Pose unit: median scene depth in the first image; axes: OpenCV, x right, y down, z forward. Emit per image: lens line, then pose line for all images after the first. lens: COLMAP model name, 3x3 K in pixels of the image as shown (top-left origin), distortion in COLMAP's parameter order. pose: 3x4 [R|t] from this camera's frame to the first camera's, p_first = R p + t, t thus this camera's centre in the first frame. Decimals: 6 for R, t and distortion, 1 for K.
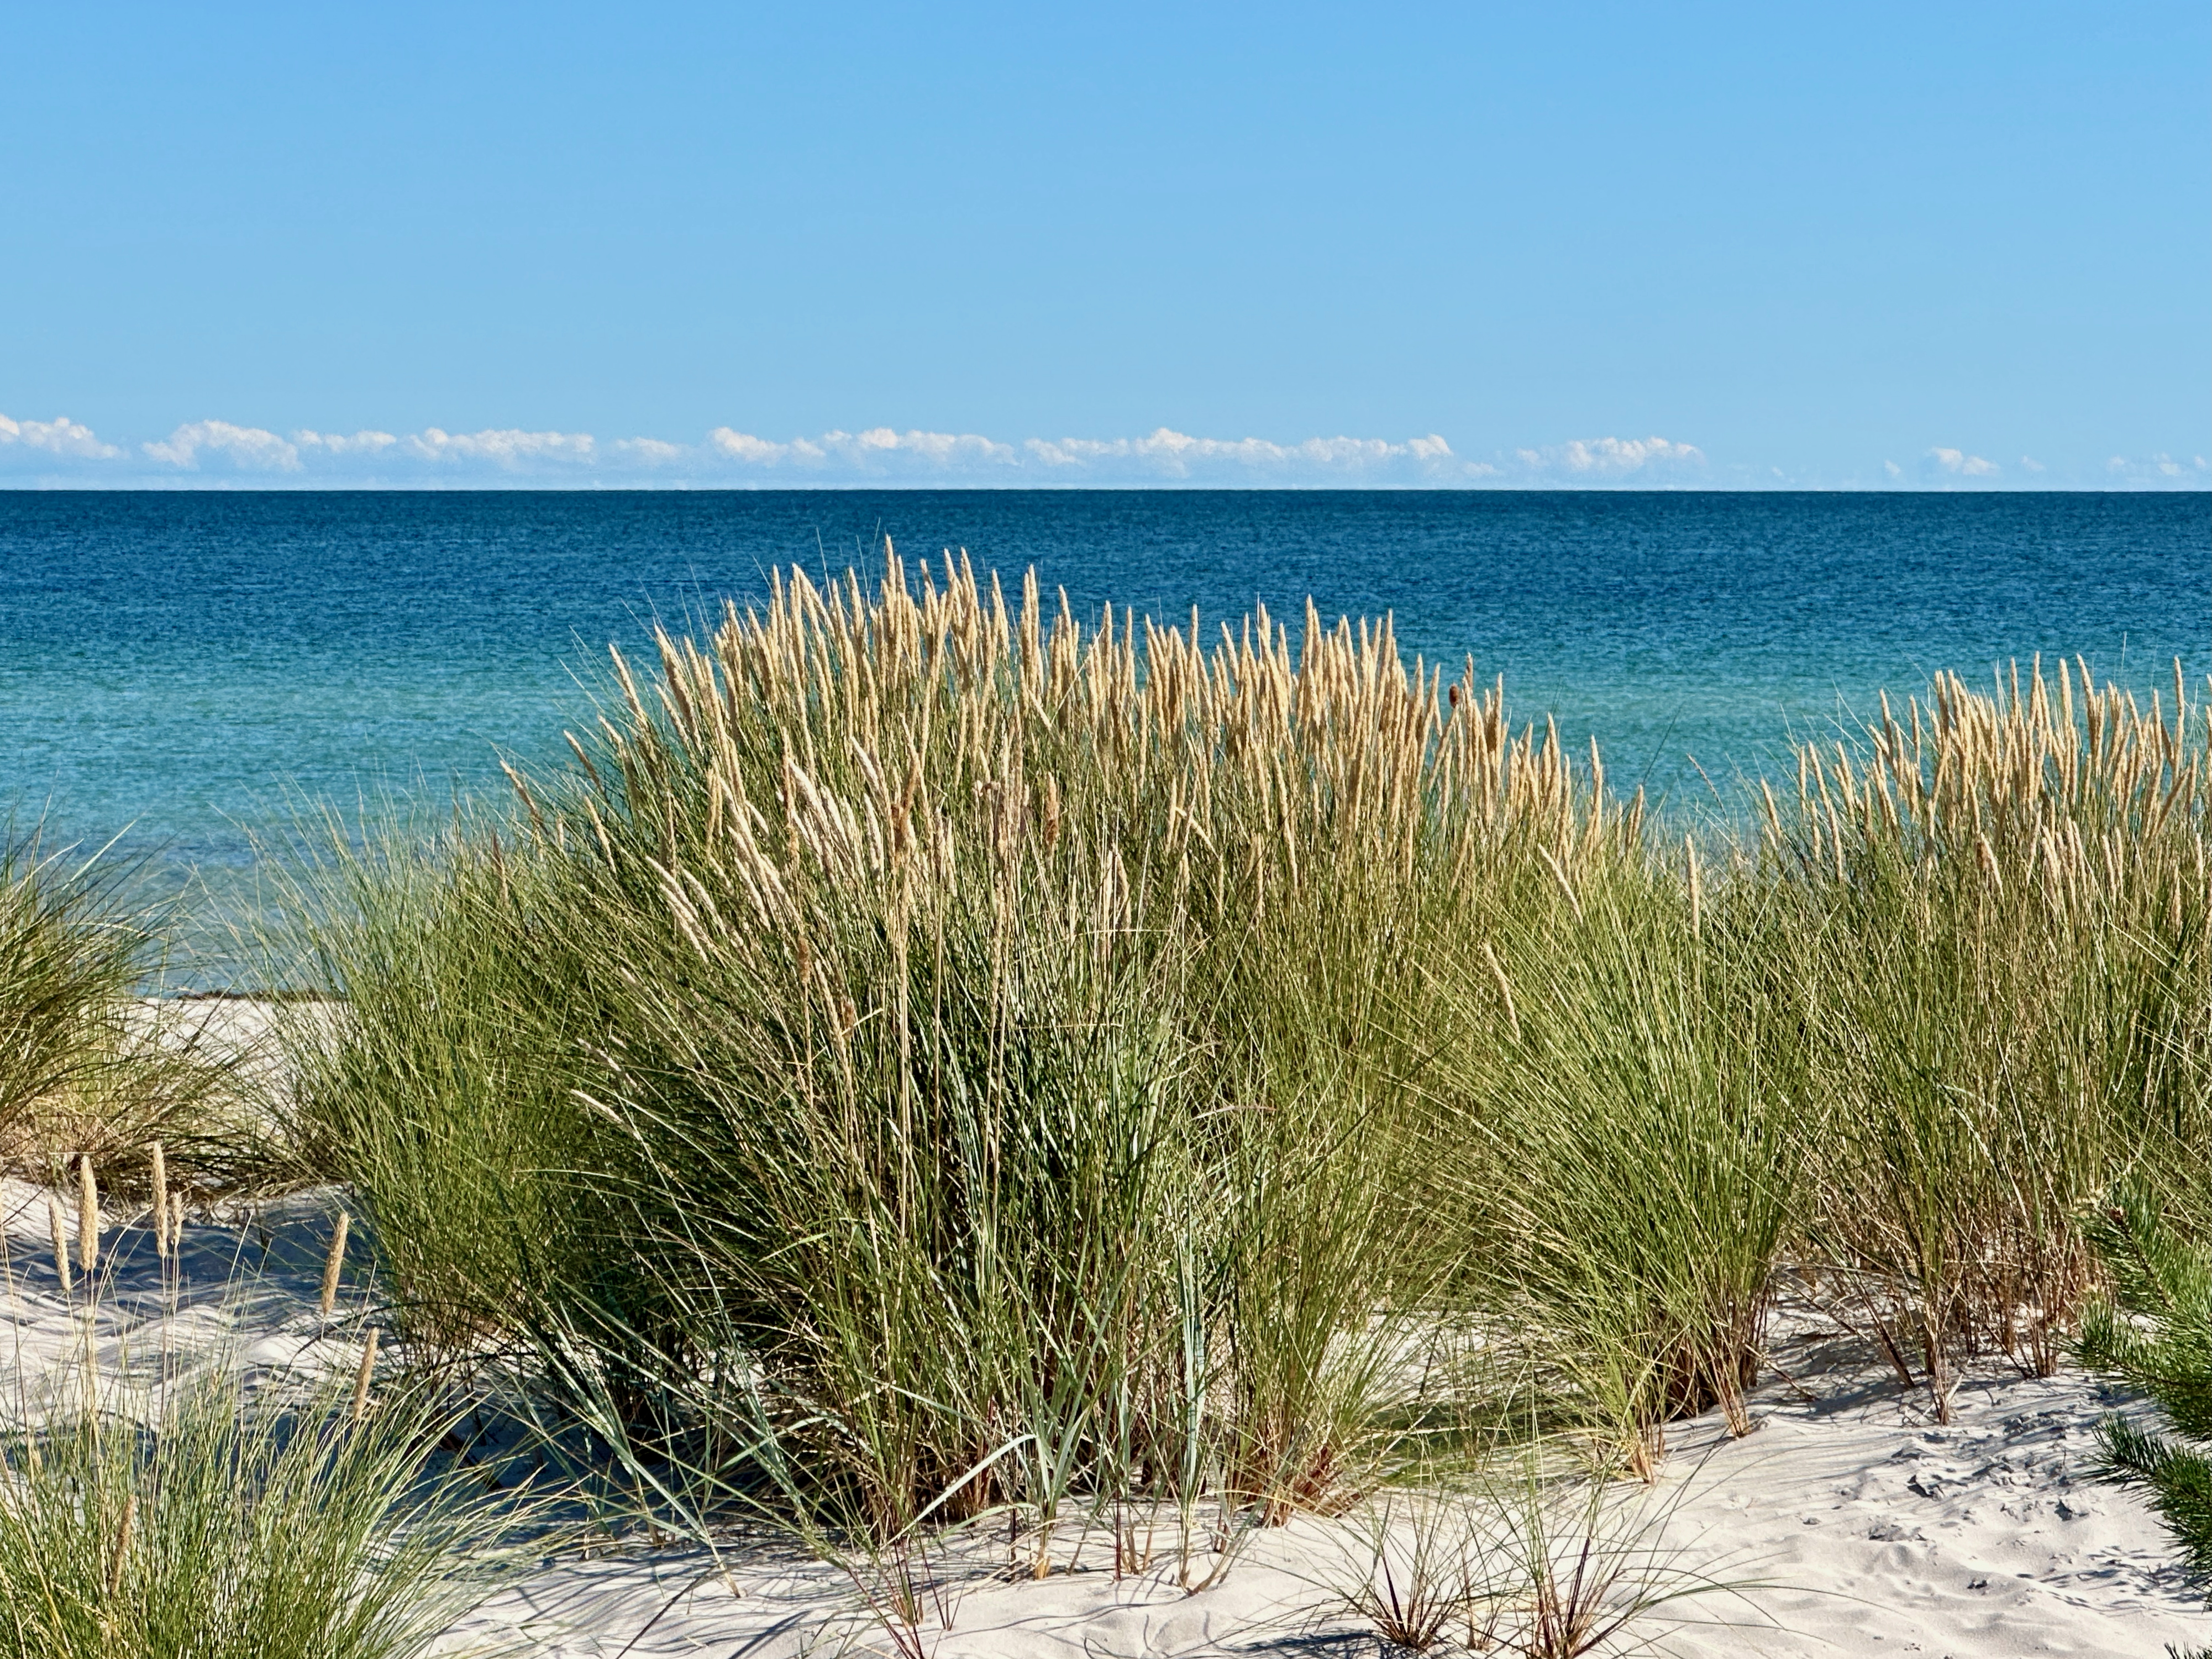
lens RADIAL K [[6865.0, 0, 1106.0], [0, 6865.0, 829.5], [0, 0, 1]] dist [-0.132741, 1.866674]
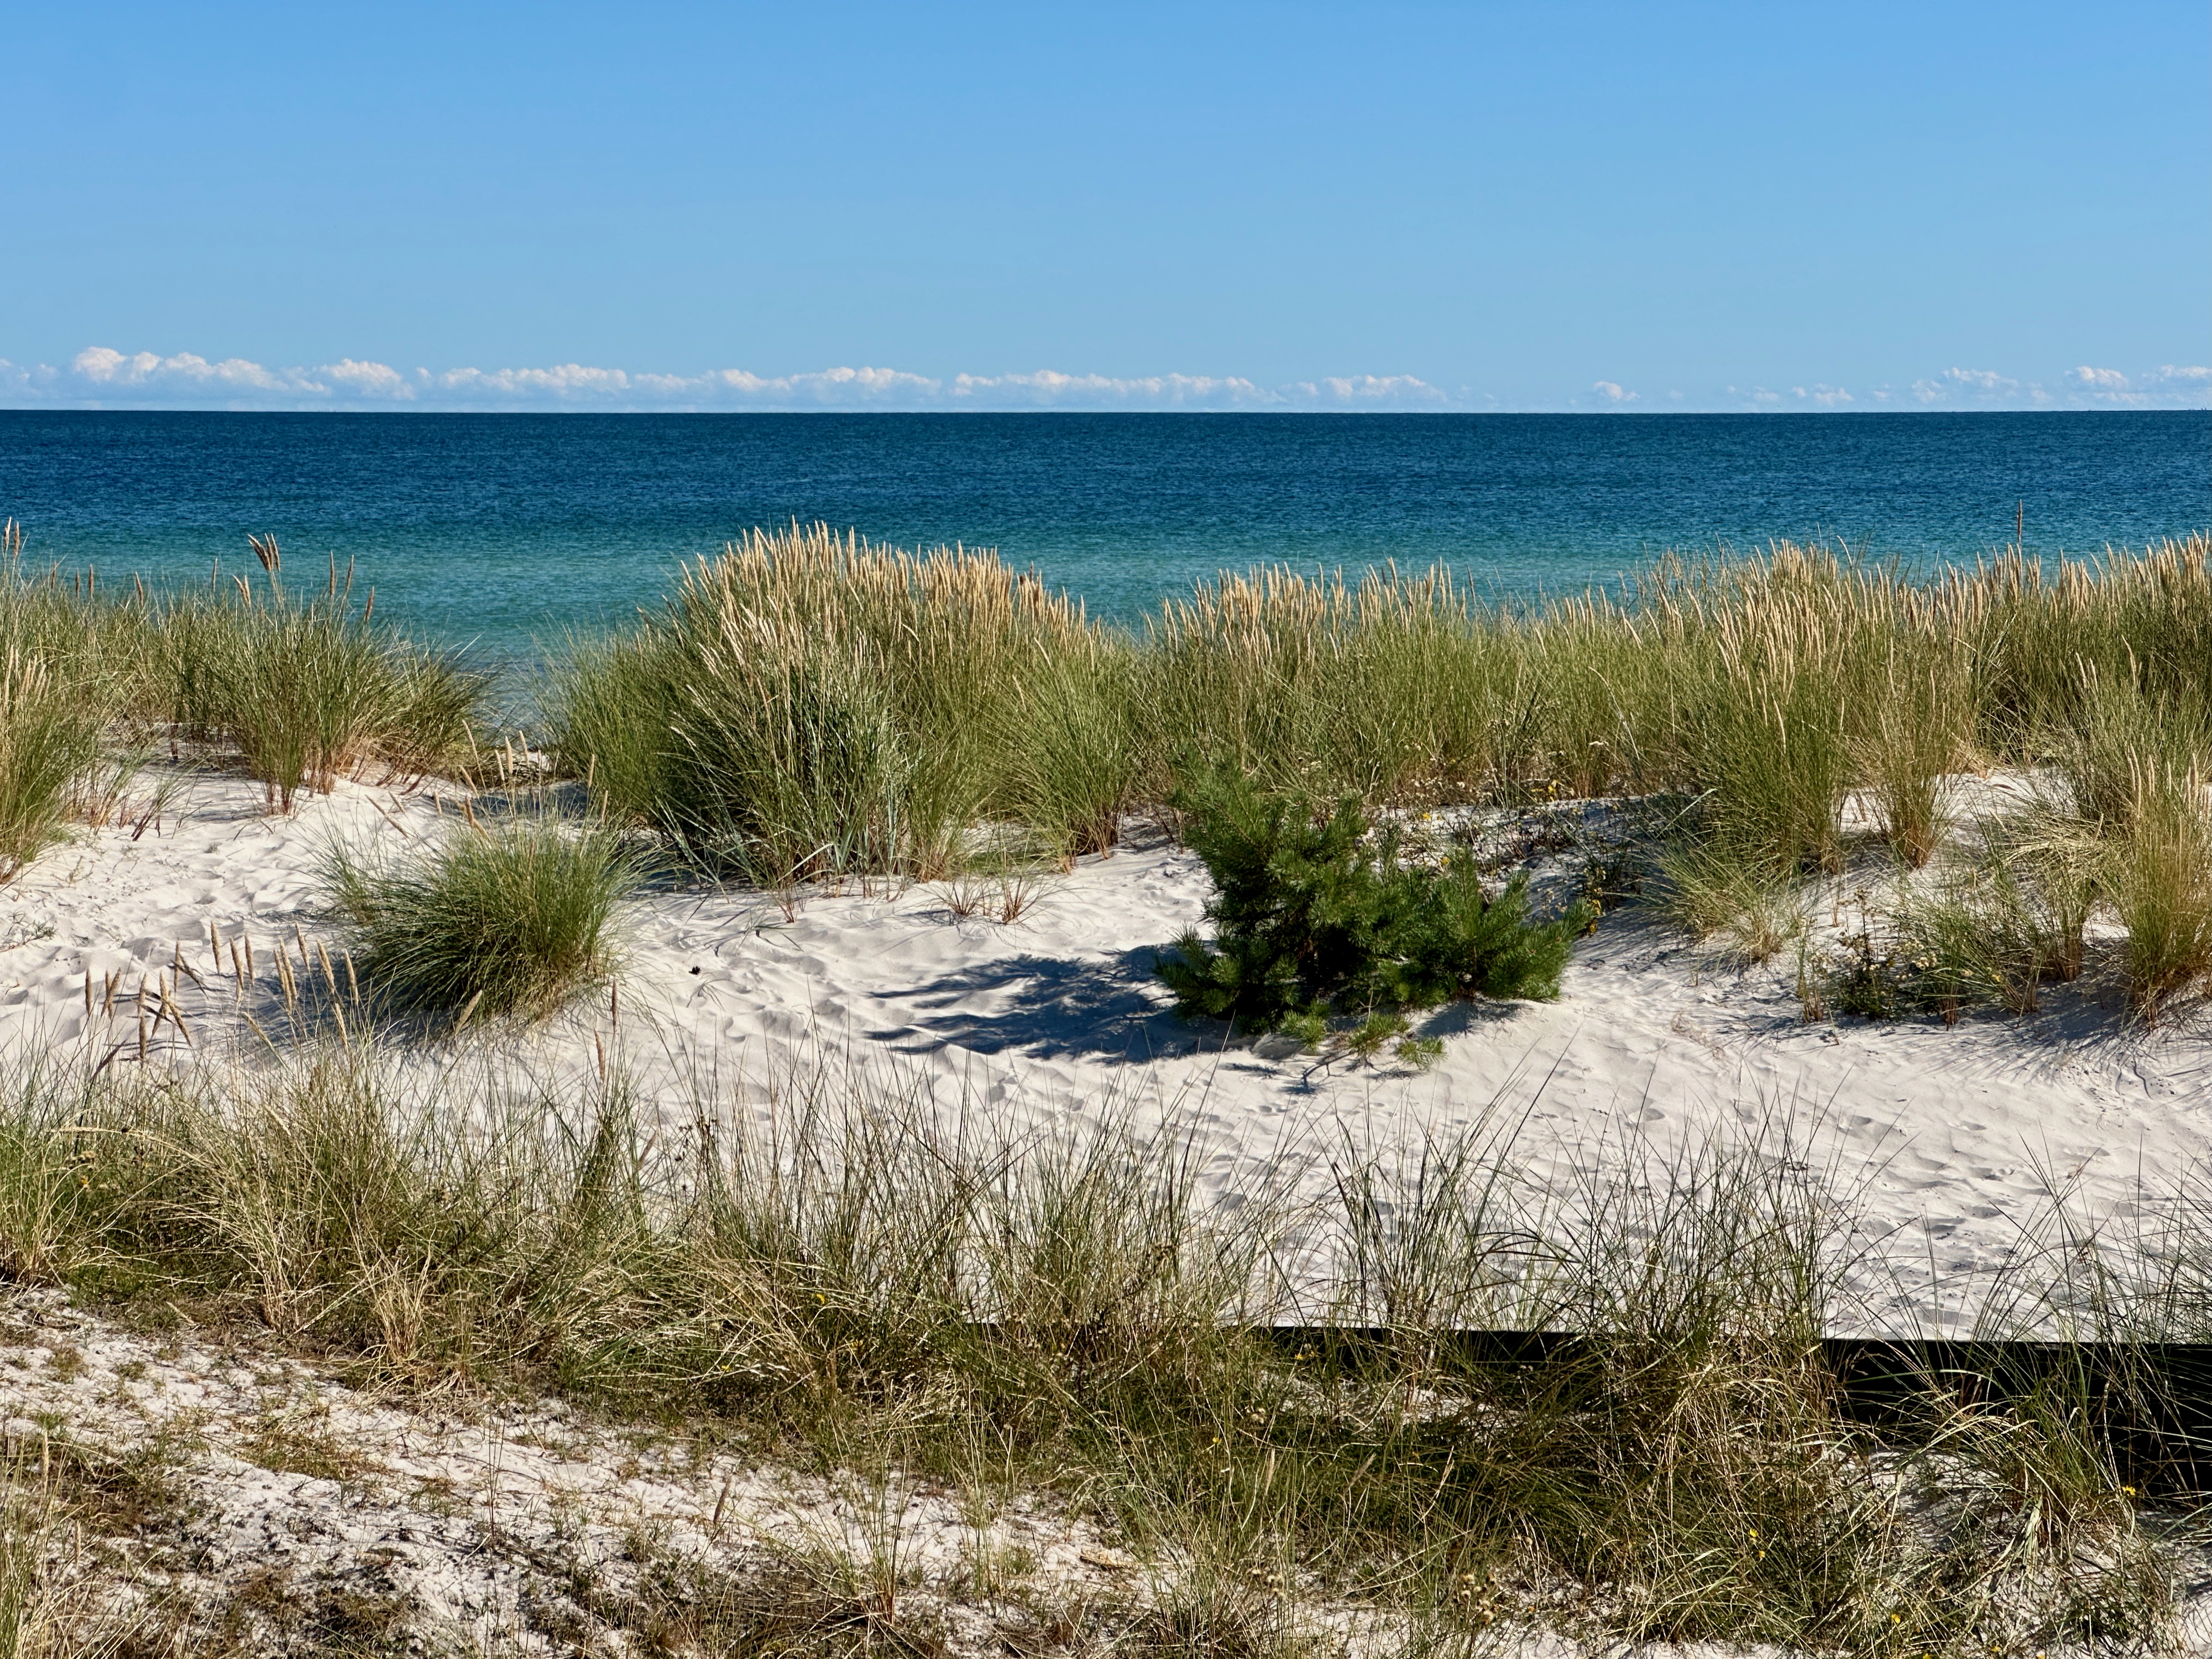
lens RADIAL K [[5130.4, 0, 1106.7], [0, 5130.4, 770.3], [0, 0, 1]] dist [-0.149188, 5.735909]
pose [[0.999866, -0.006239, 0.015114, 0.064690], [0.005912, 0.999749, 0.021595, 0.011160], [-0.015245, -0.021502, 0.999653, -1.024672]]
